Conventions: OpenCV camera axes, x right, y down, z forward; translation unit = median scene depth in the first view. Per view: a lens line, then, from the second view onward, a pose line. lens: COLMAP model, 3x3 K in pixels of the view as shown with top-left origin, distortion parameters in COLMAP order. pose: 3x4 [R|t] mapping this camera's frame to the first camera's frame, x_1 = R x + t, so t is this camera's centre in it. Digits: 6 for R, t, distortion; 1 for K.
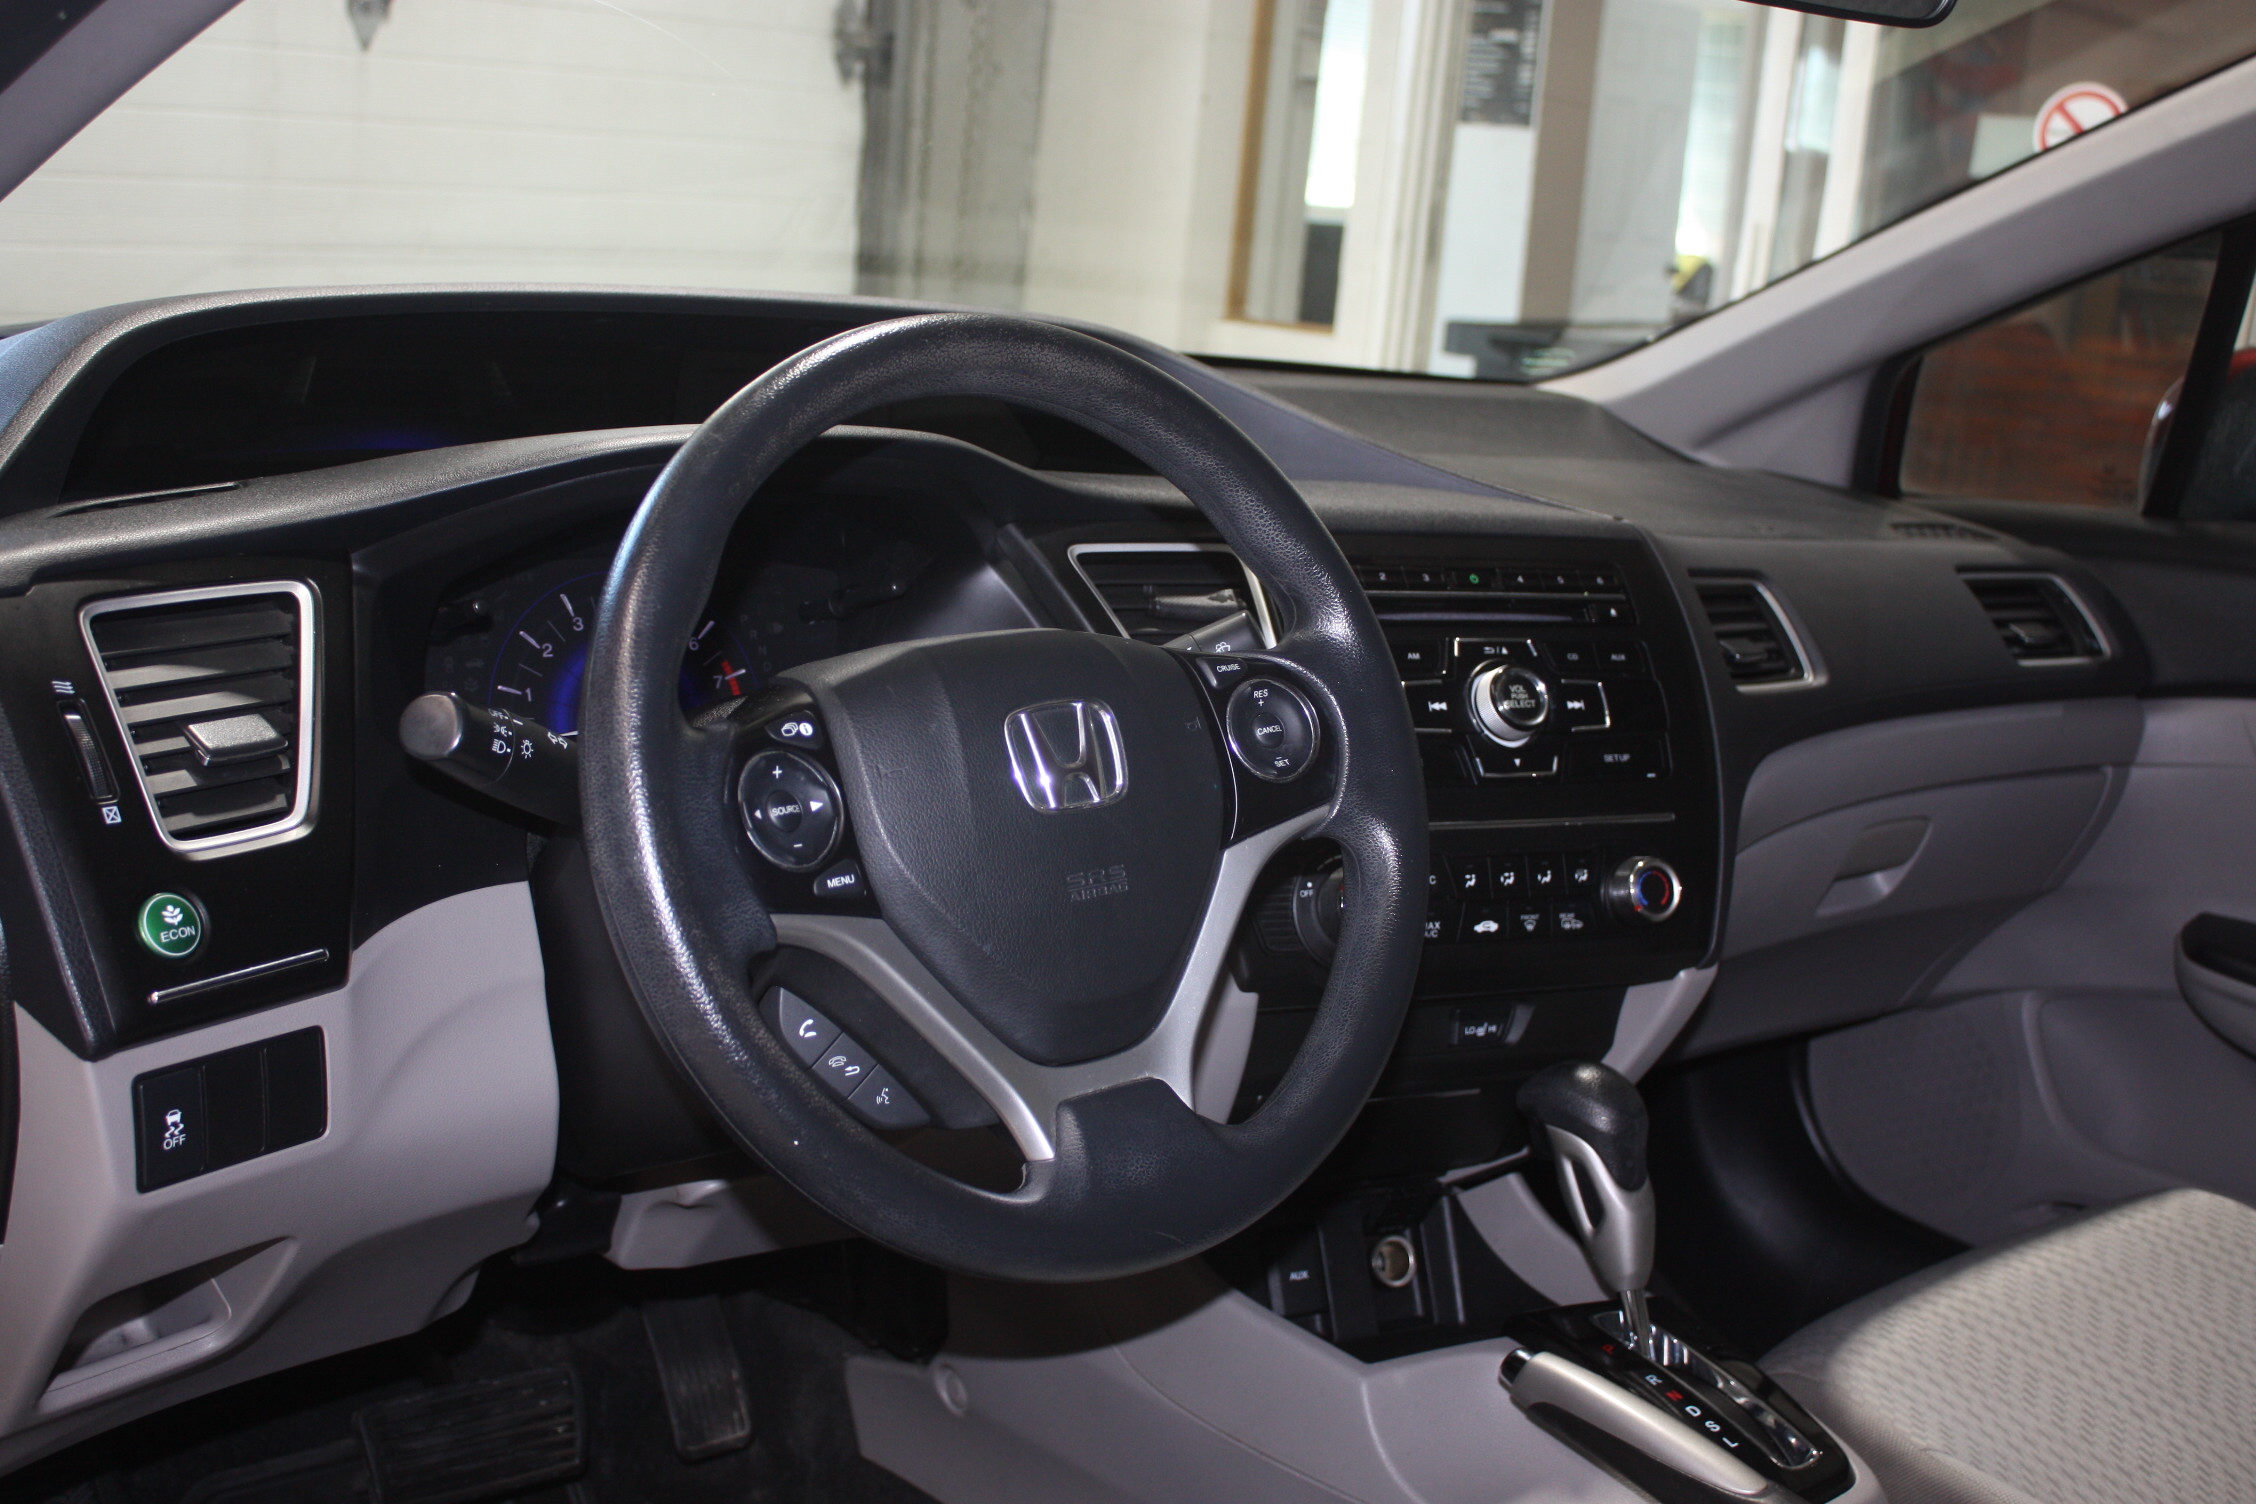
lens RADIAL K [[2672.1, 0, 1128.0], [0, 2672.1, 752.0], [0, 0, 1]] dist [0.002654, -0.000340]
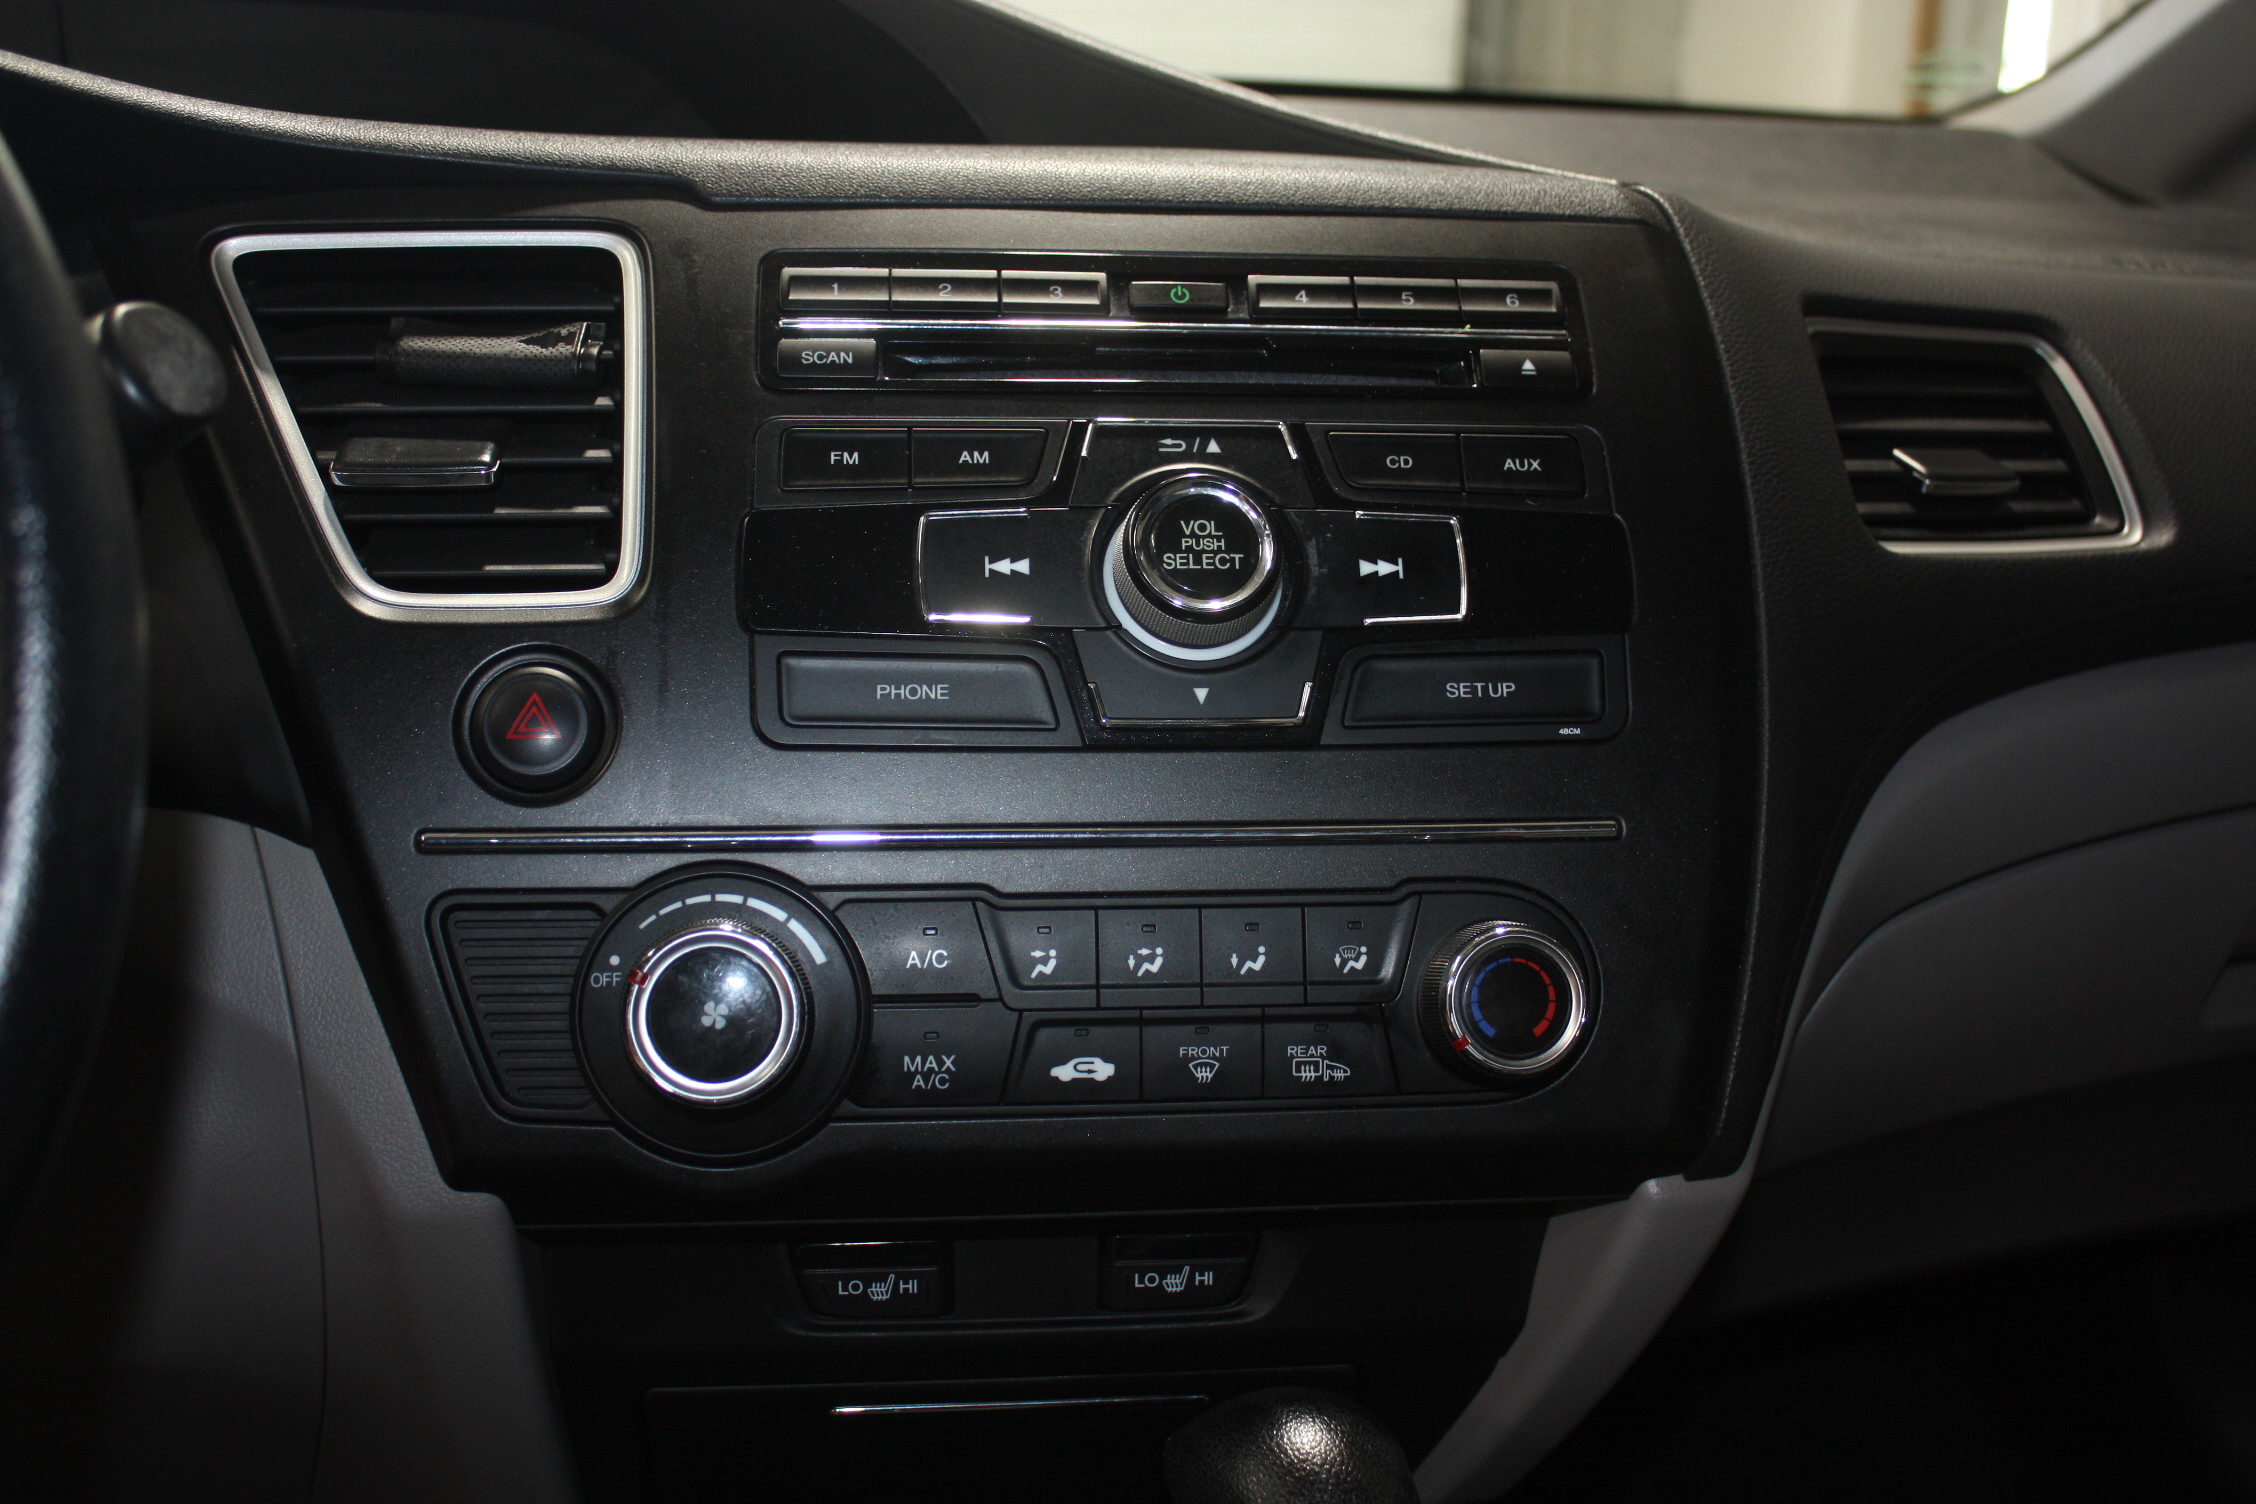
lens RADIAL K [[2419.1, 0, 1128.0], [0, 2419.1, 752.0], [0, 0, 1]] dist [-0.093956, 0.004569]
pose [[0.928928, 0.018582, -0.369793, 0.273017], [-0.013328, 0.999771, 0.016758, 0.006462], [0.370019, -0.010638, 0.928963, 0.607383]]
